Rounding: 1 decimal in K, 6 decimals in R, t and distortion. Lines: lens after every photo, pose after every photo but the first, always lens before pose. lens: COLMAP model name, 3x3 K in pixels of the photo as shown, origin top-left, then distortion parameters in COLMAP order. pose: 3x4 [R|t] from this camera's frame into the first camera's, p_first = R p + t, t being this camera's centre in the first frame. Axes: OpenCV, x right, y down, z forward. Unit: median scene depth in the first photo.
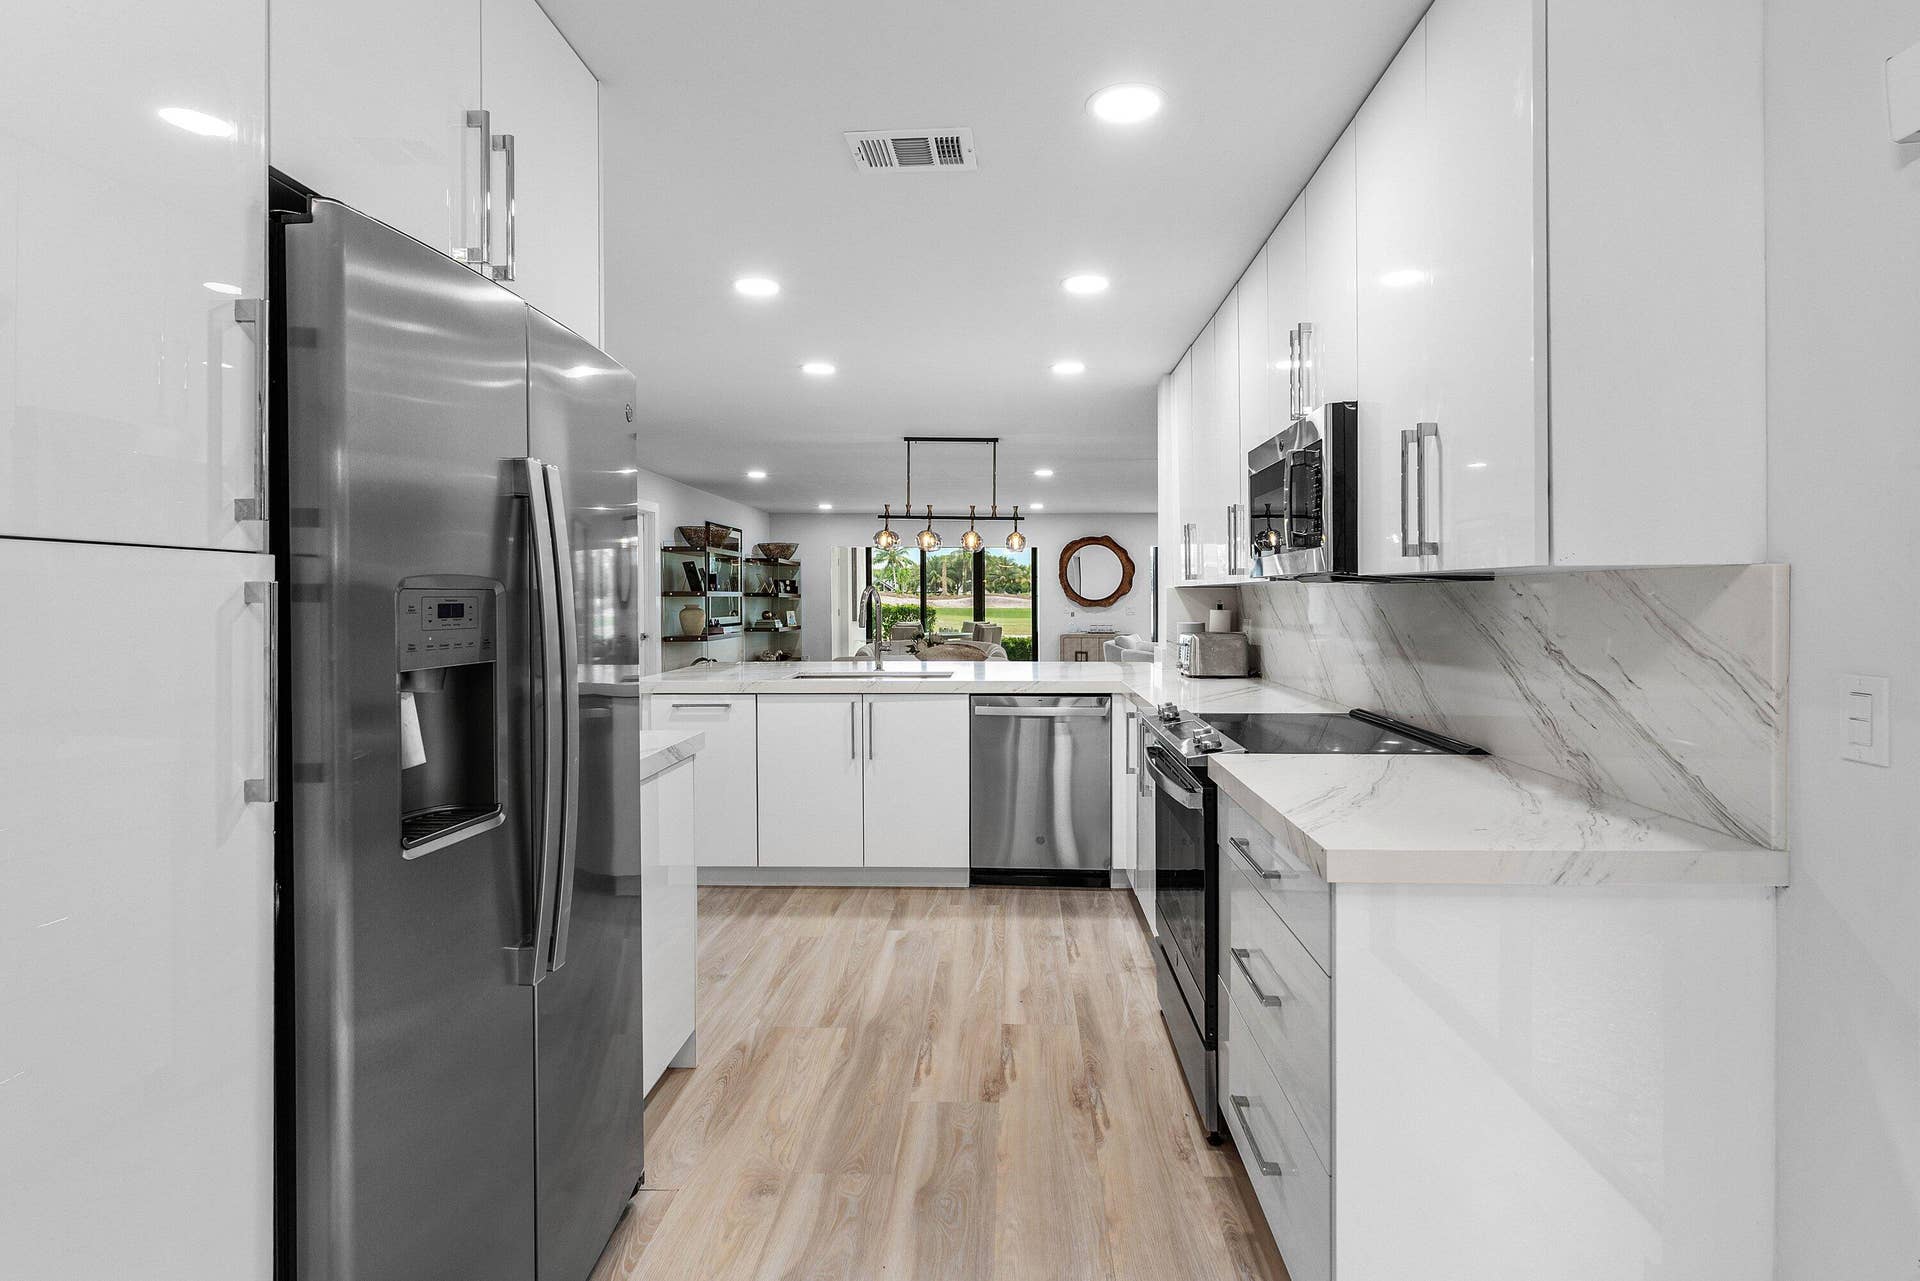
lens RADIAL K [[932.3, 0, 1006.6], [0, 932.3, 606.5], [0, 0, 1]] dist [0.003978, 0.001114]
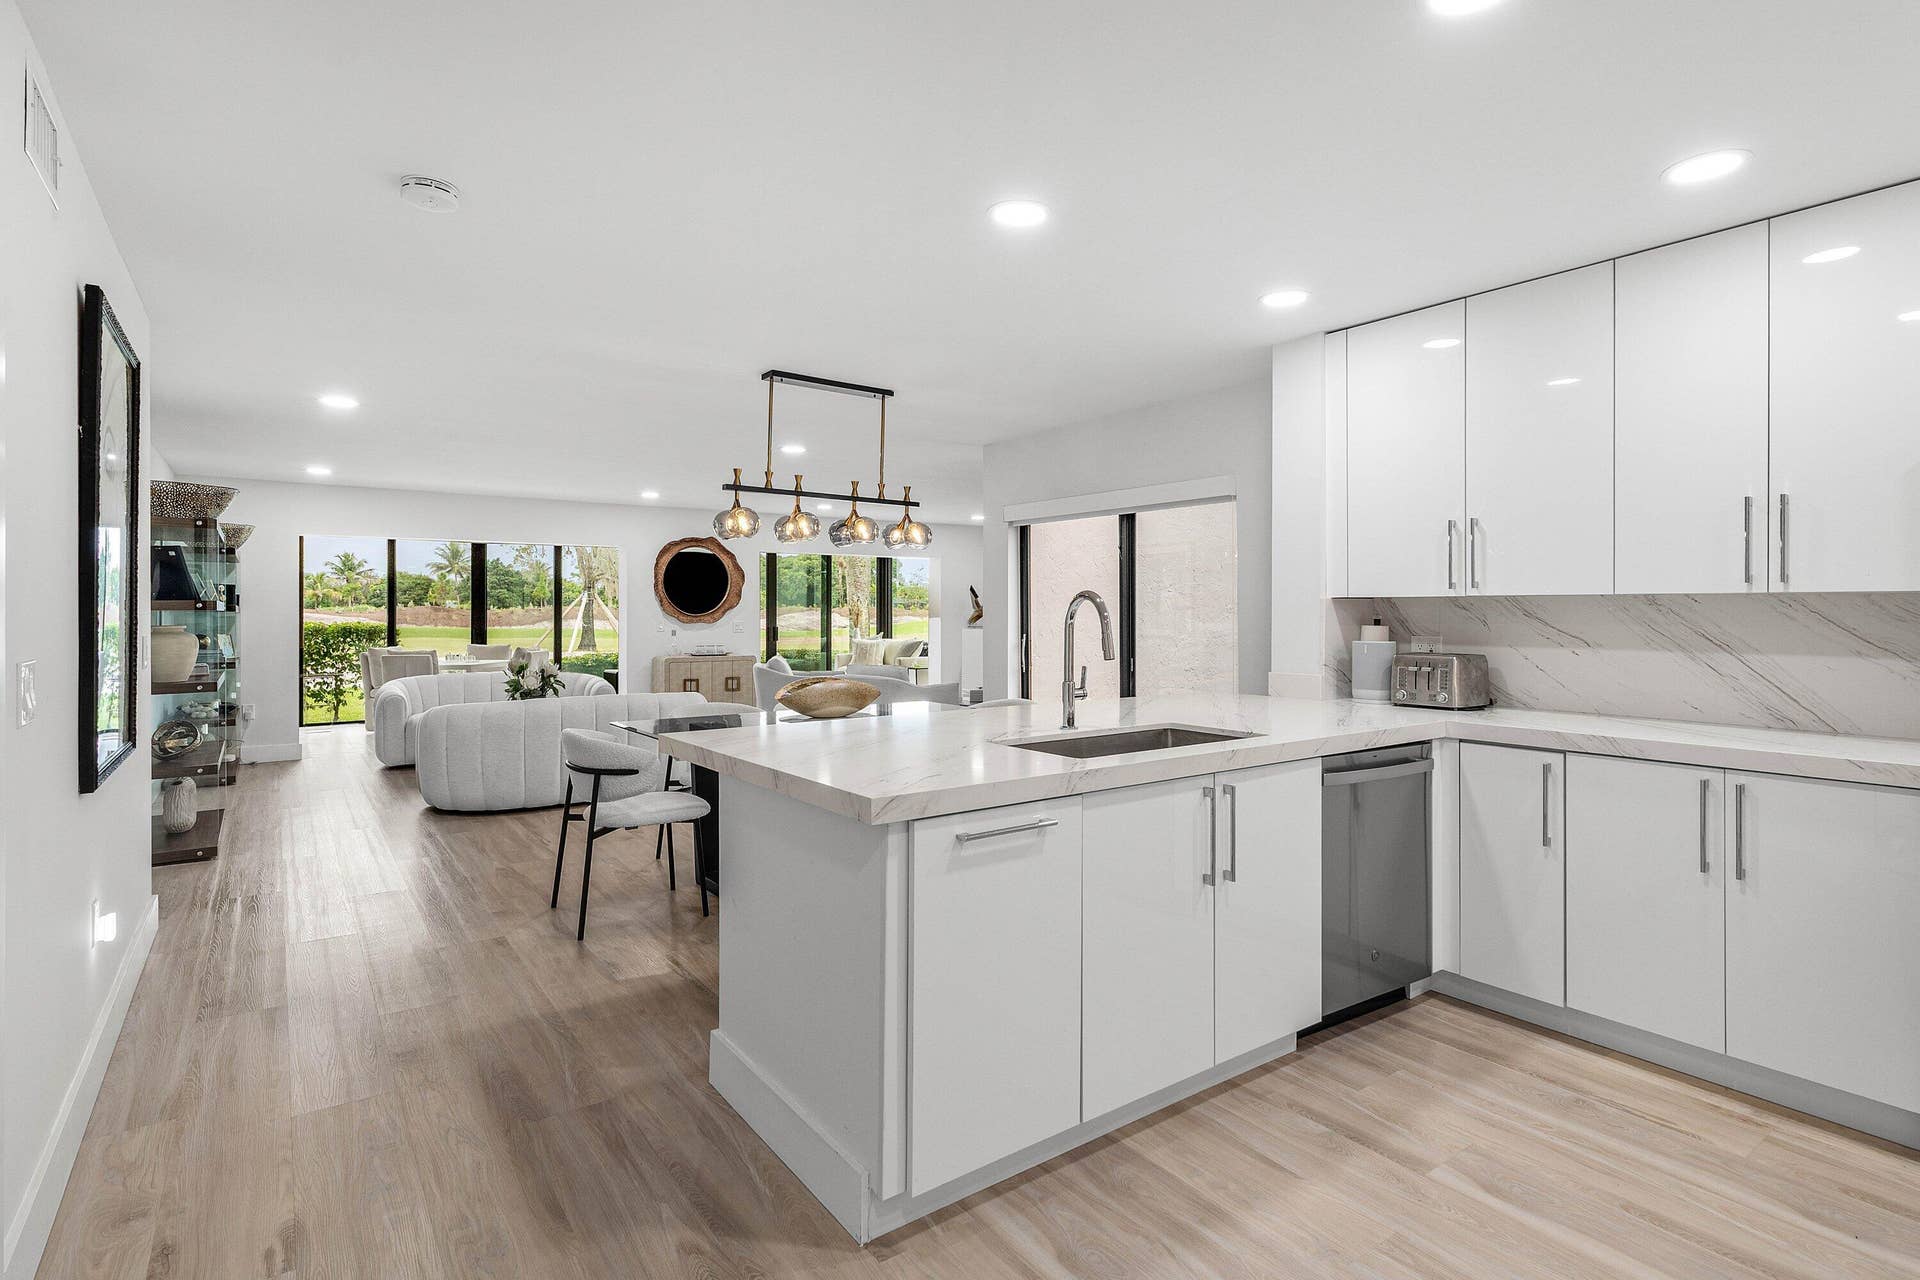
lens RADIAL K [[934.4, 0, 960.8], [0, 934.4, 615.3], [0, 0, 1]] dist [0.003214, 0.000512]
pose [[0.805572, -0.002823, 0.592491, -0.291797], [0.006663, 0.999969, -0.004295, -0.002181], [-0.592460, 0.007408, 0.805566, 0.284899]]
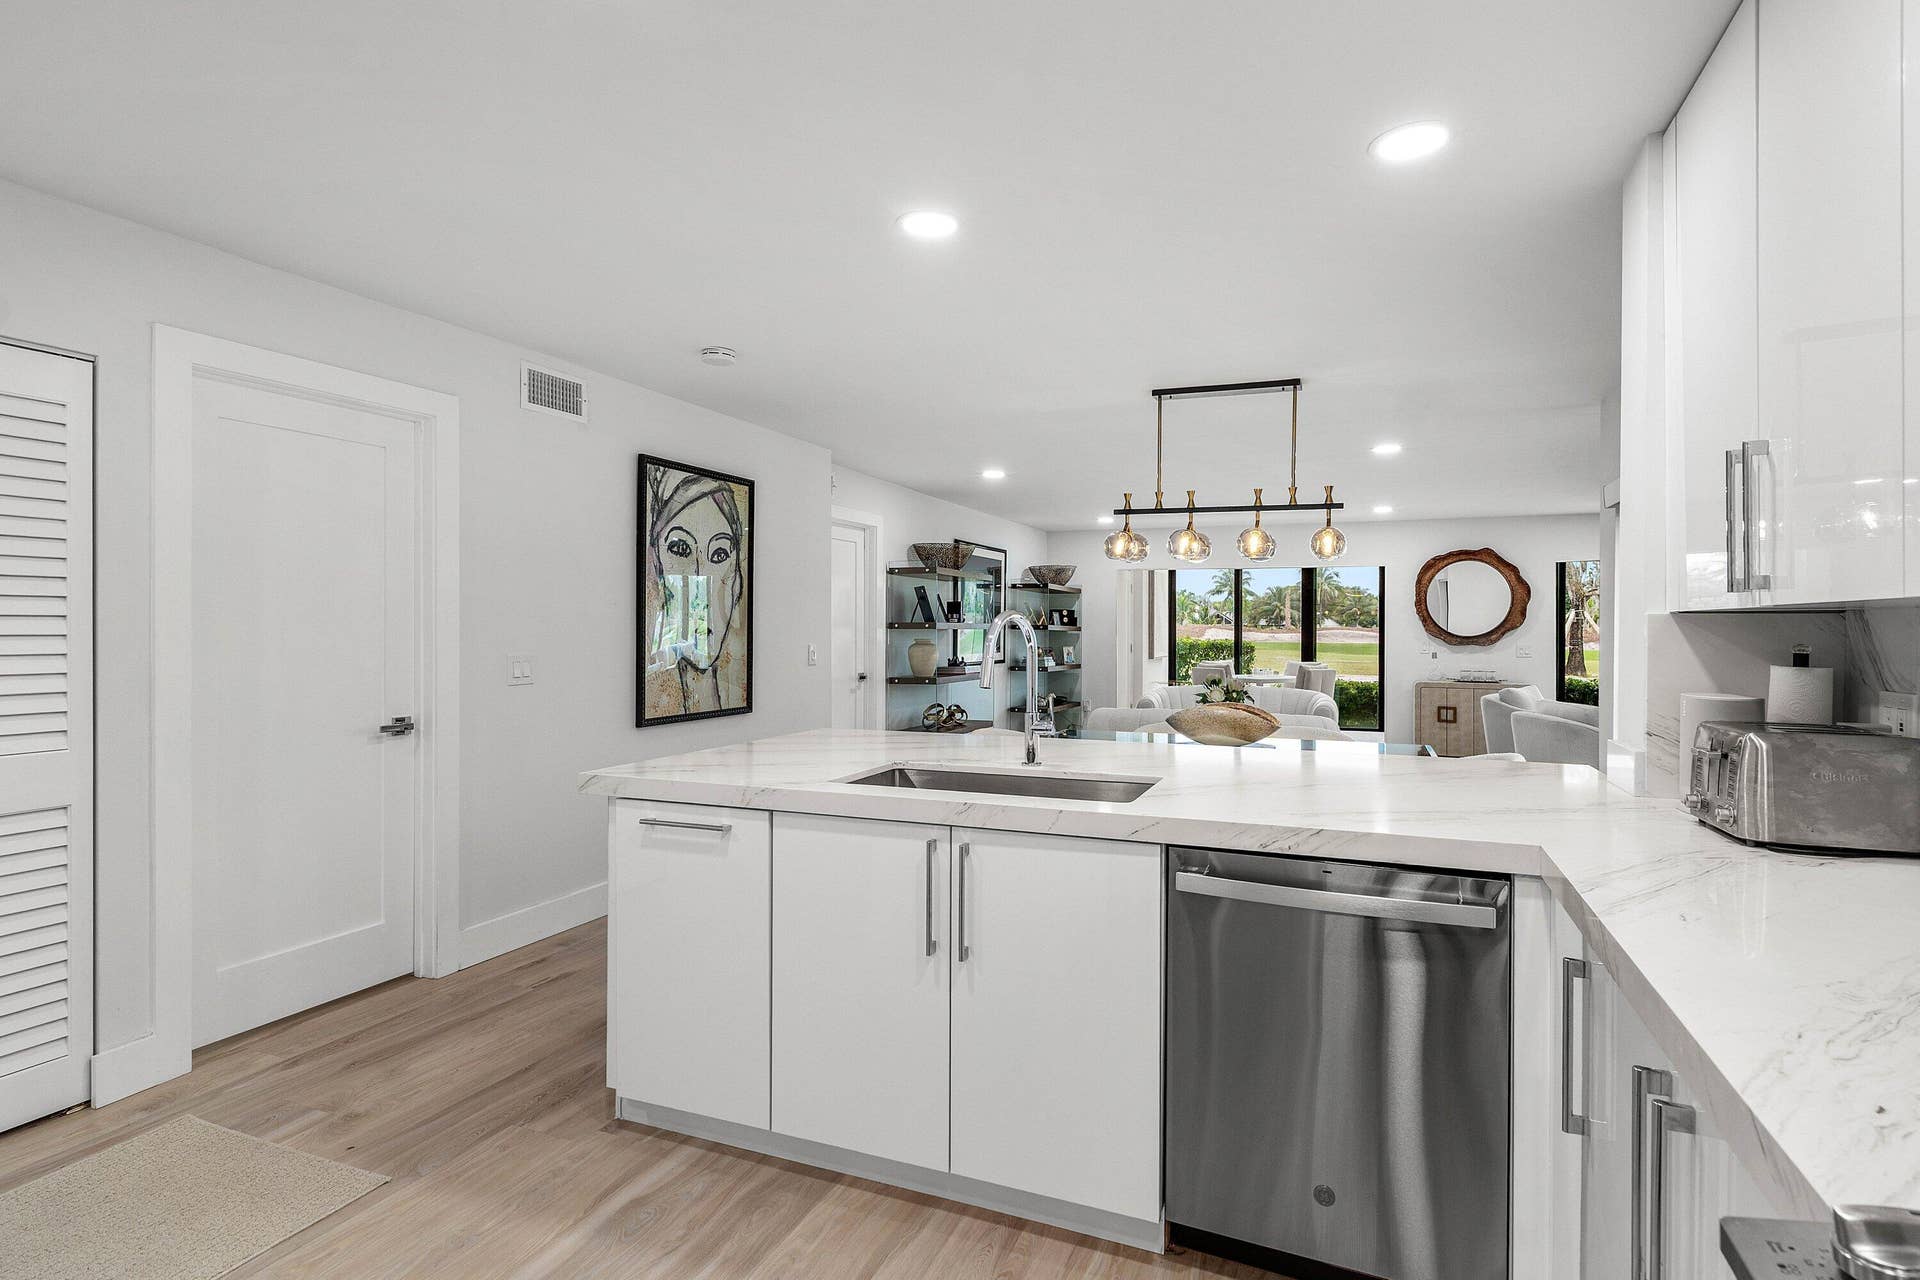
lens RADIAL K [[945.5, 0, 1008.5], [0, 945.5, 638.7], [0, 0, 1]] dist [0.001351, 0.000340]
pose [[0.936669, 0.008892, -0.350103, 0.023234], [-0.009160, 0.999958, 0.000891, -0.003320], [0.350096, 0.002373, 0.936711, 0.248336]]
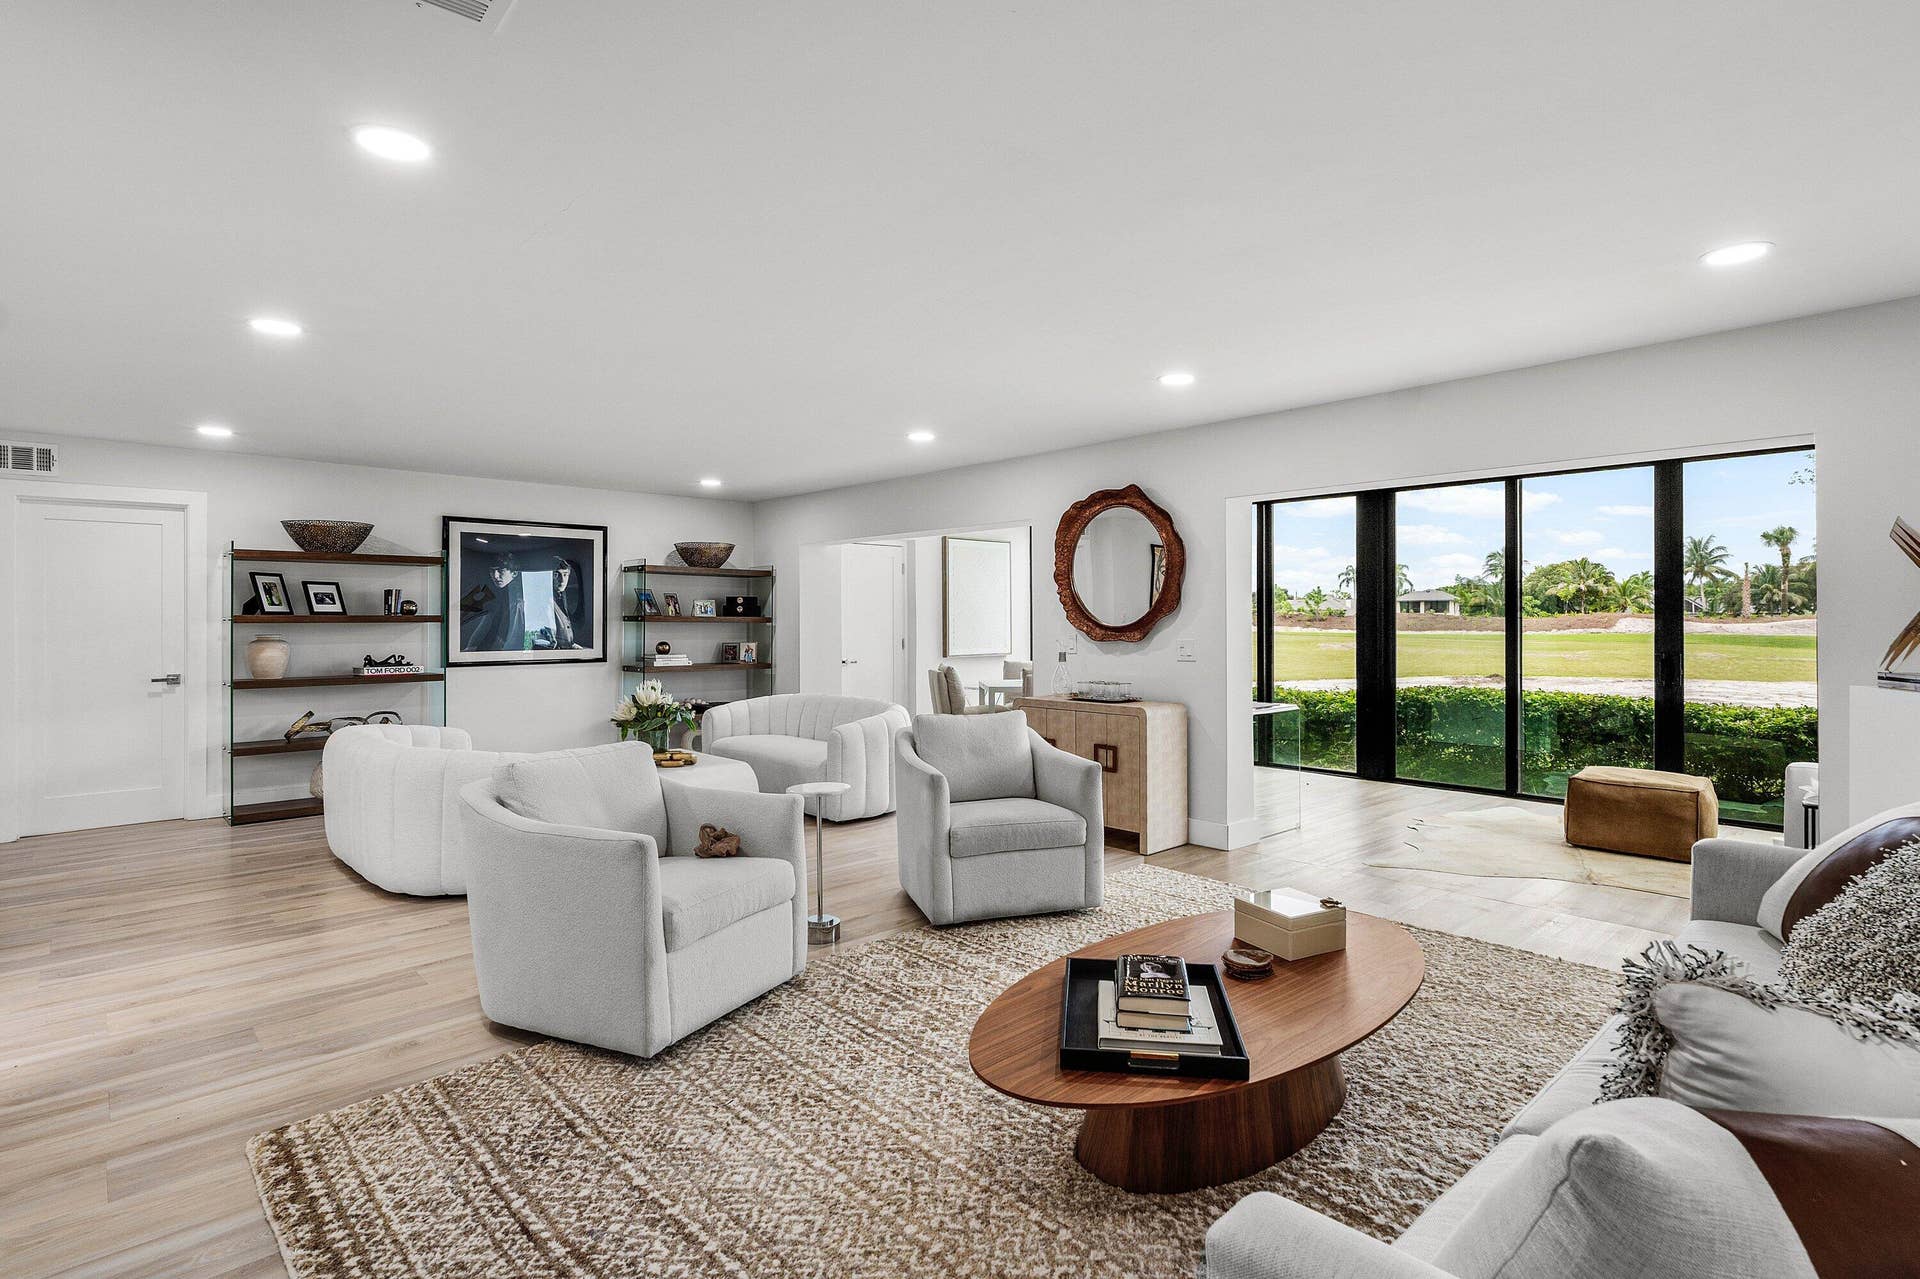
lens RADIAL K [[945.5, 0, 1008.5], [0, 945.5, 638.2], [0, 0, 1]] dist [0.001351, 0.000340]
pose [[0.711329, 0.009573, -0.702794, 0.540909], [-0.004020, 0.999946, 0.009553, -0.007474], [0.702848, -0.003970, 0.711329, 0.877543]]
